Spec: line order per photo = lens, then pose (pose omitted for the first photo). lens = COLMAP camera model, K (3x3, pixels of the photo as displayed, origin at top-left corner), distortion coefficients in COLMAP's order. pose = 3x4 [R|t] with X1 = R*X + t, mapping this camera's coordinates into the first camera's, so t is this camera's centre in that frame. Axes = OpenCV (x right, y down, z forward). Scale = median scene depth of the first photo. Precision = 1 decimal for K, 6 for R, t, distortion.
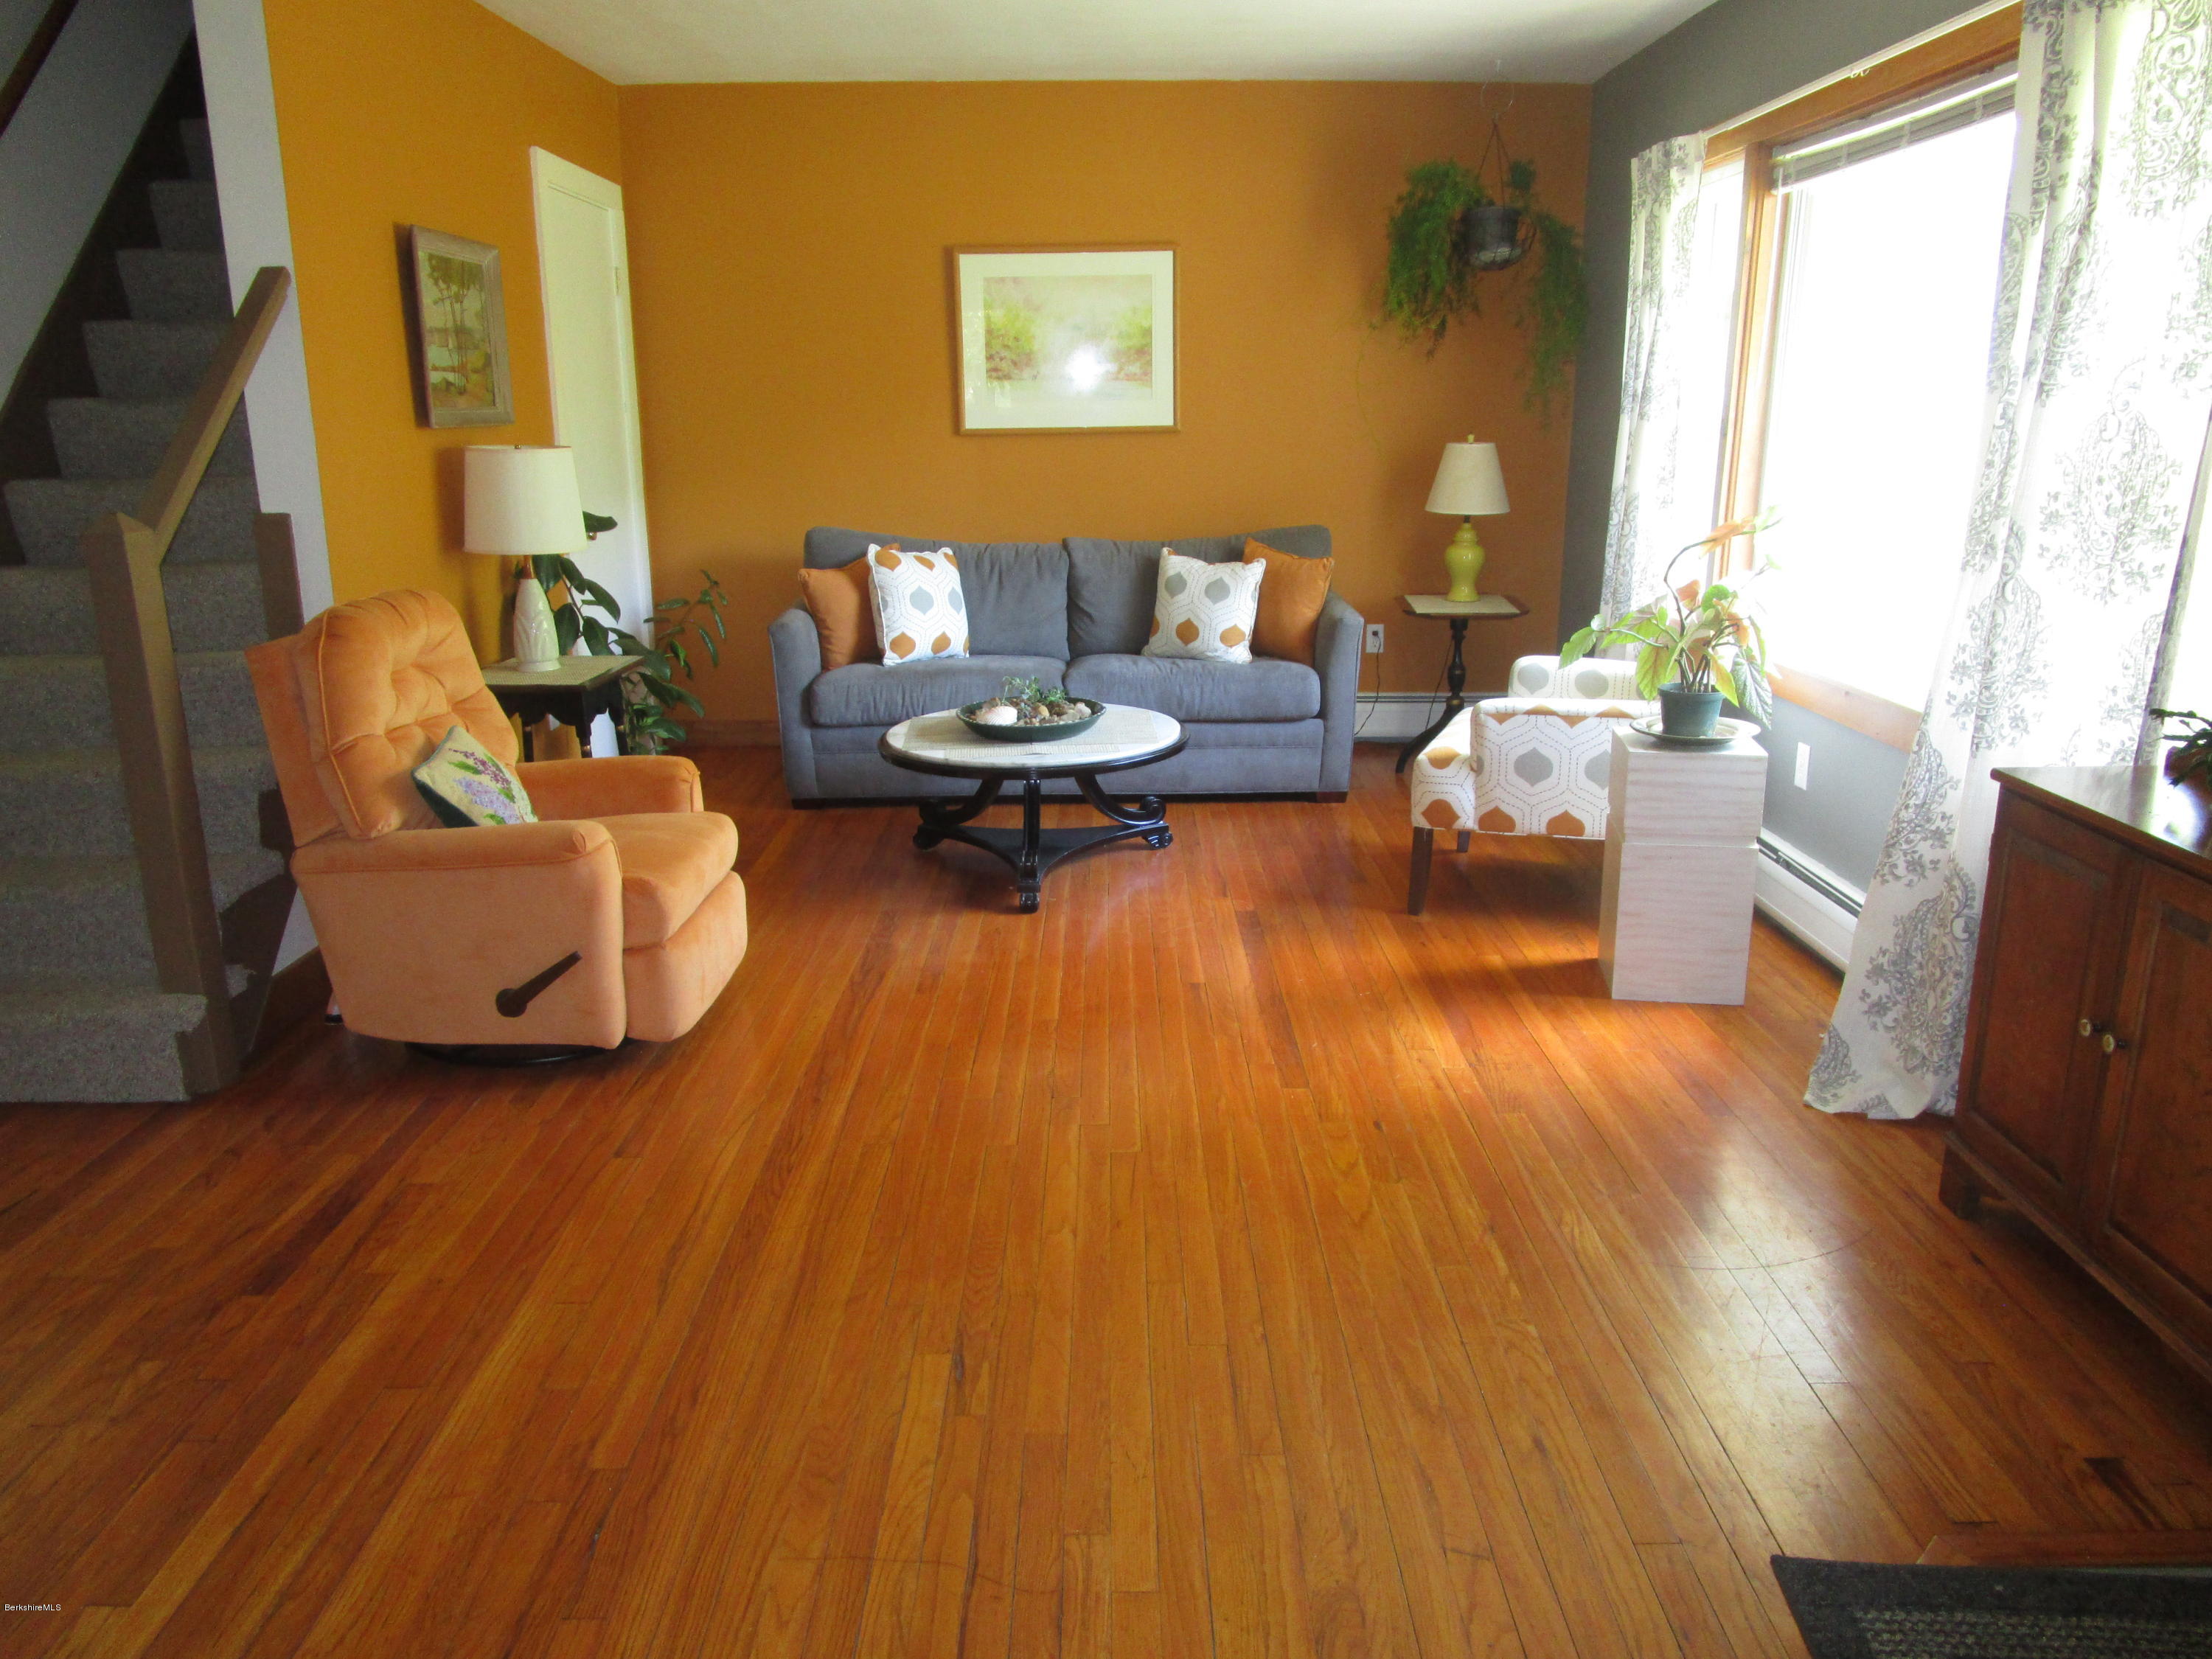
lens RADIAL K [[1564.0, 0, 1104.9], [0, 1564.0, 831.9], [0, 0, 1]] dist [-0.039003, 0.020642]
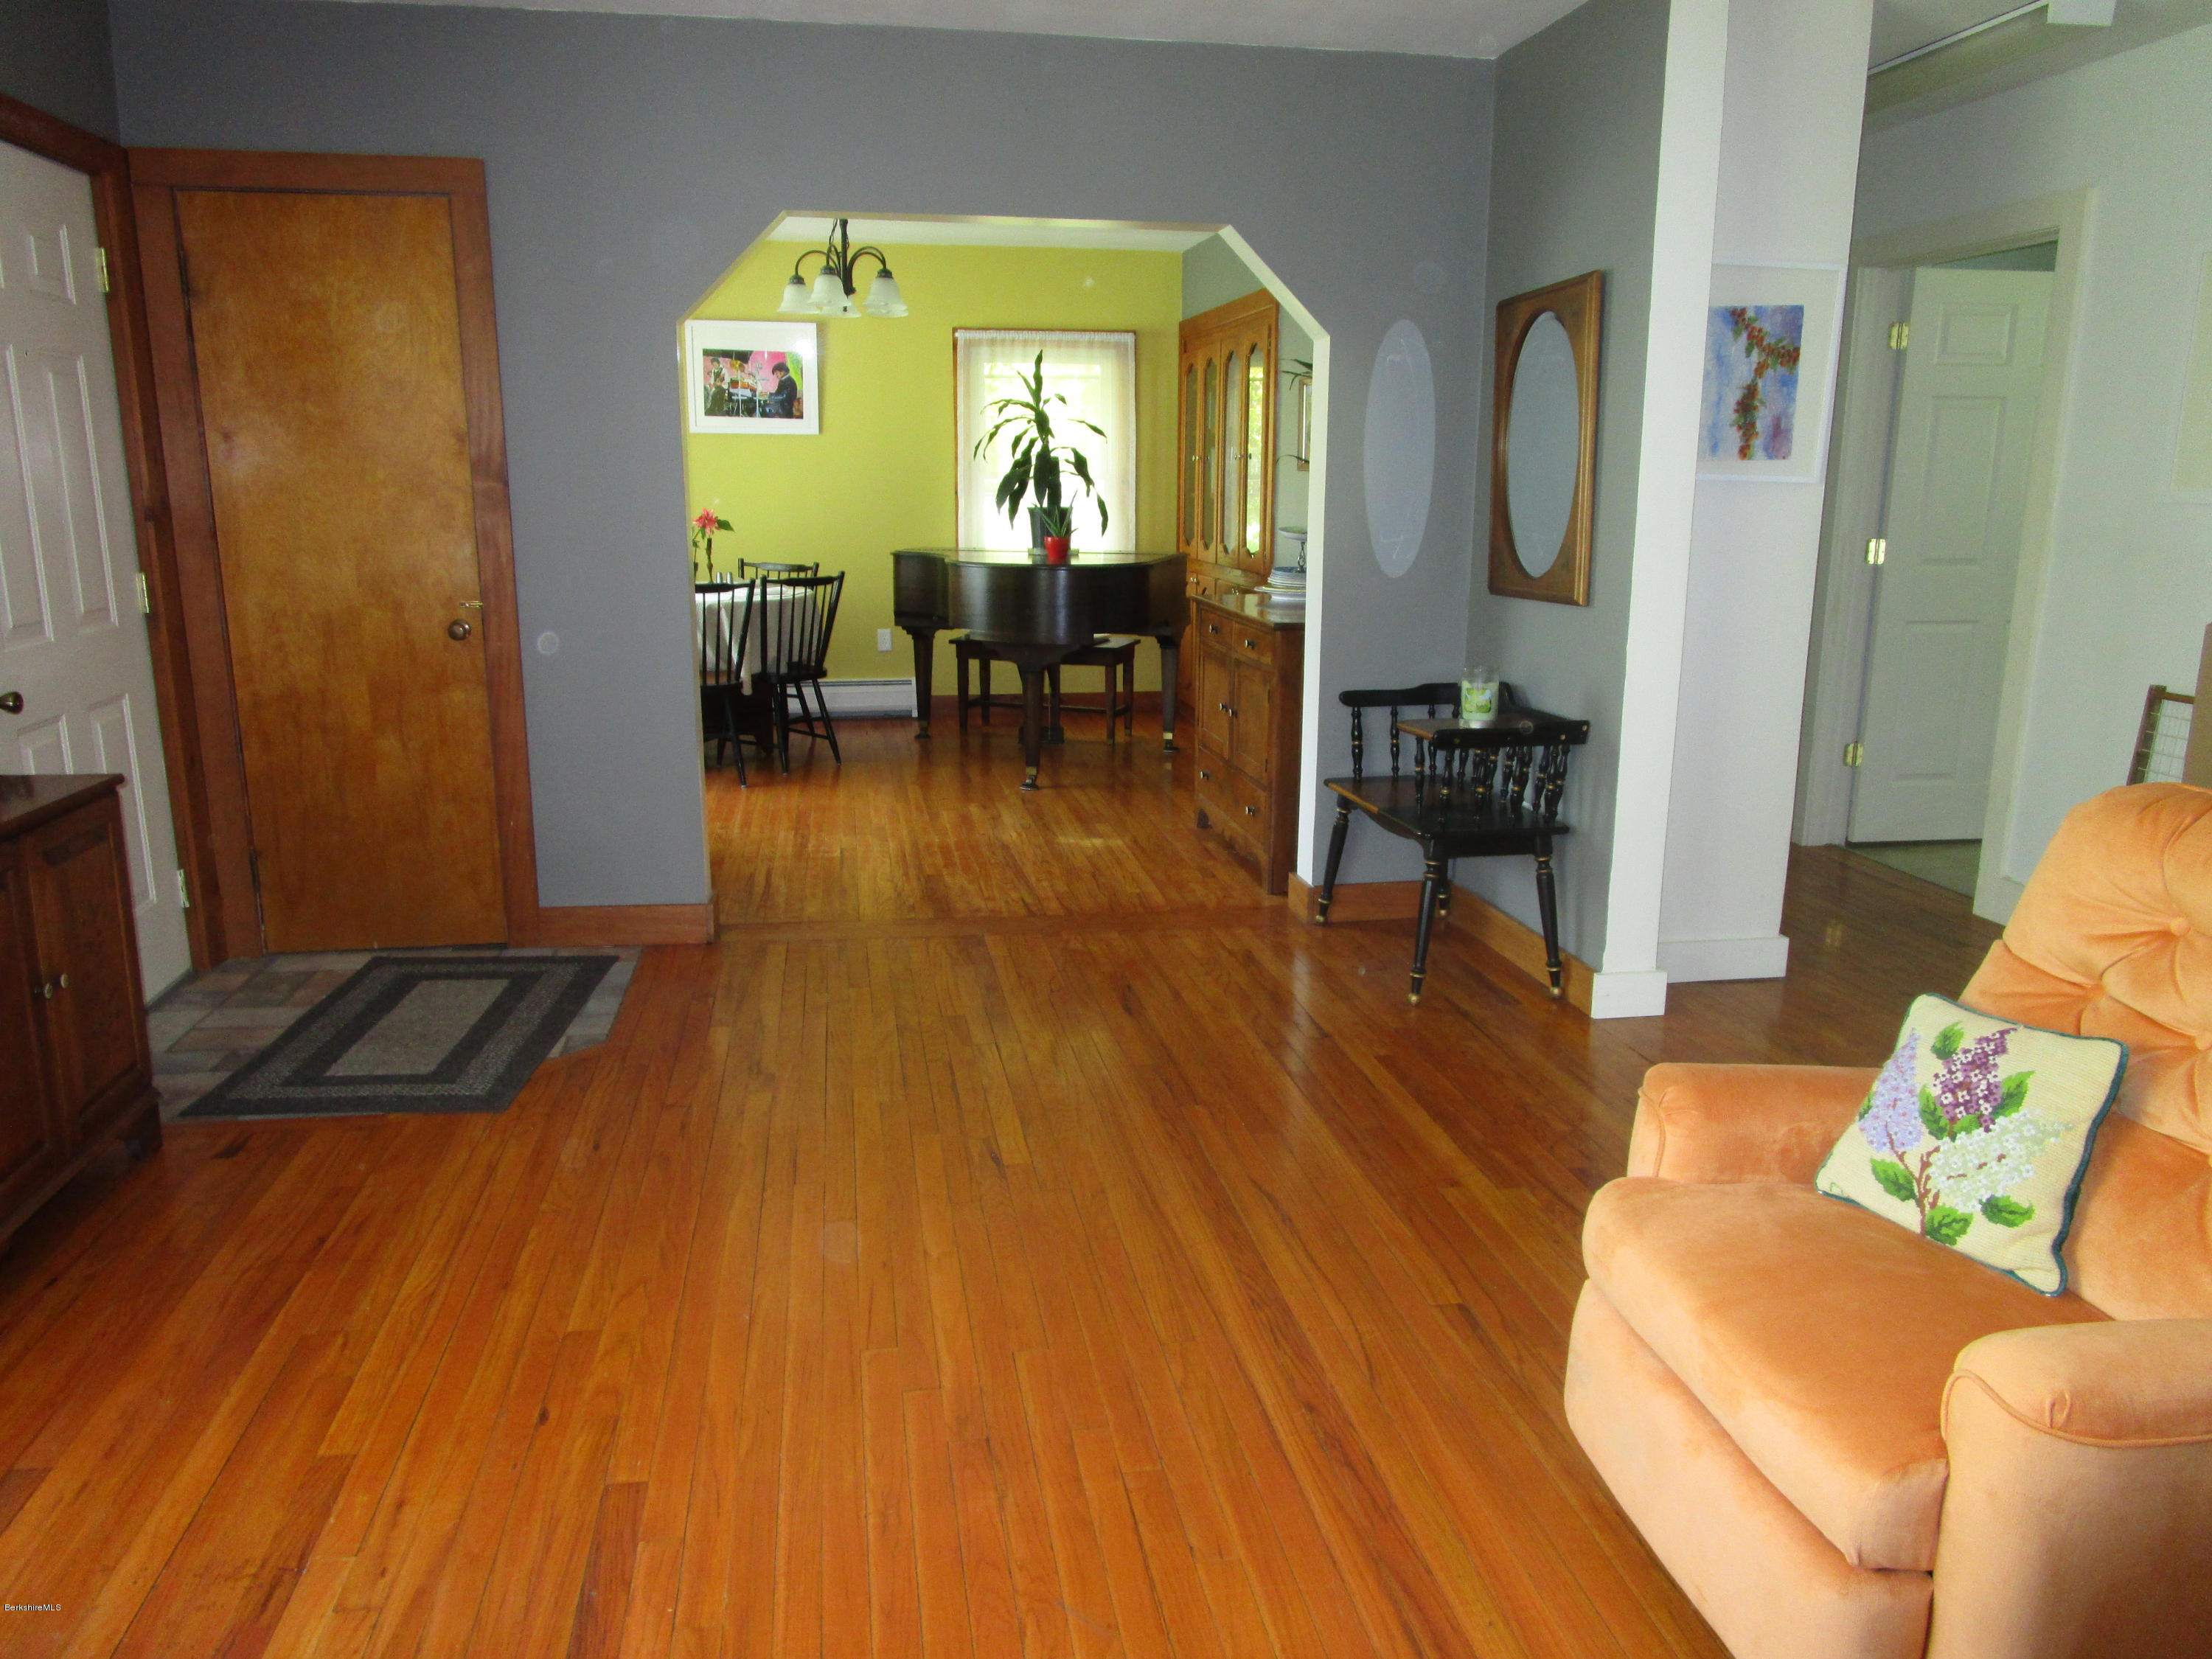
lens RADIAL K [[1564.0, 0, 1098.7], [0, 1564.0, 837.1], [0, 0, 1]] dist [-0.039003, 0.020642]
pose [[-0.986448, 0.040256, -0.159058, 0.020387], [-0.040079, 0.880946, 0.471517, -0.462136], [0.159103, 0.471502, -0.867394, 1.710566]]
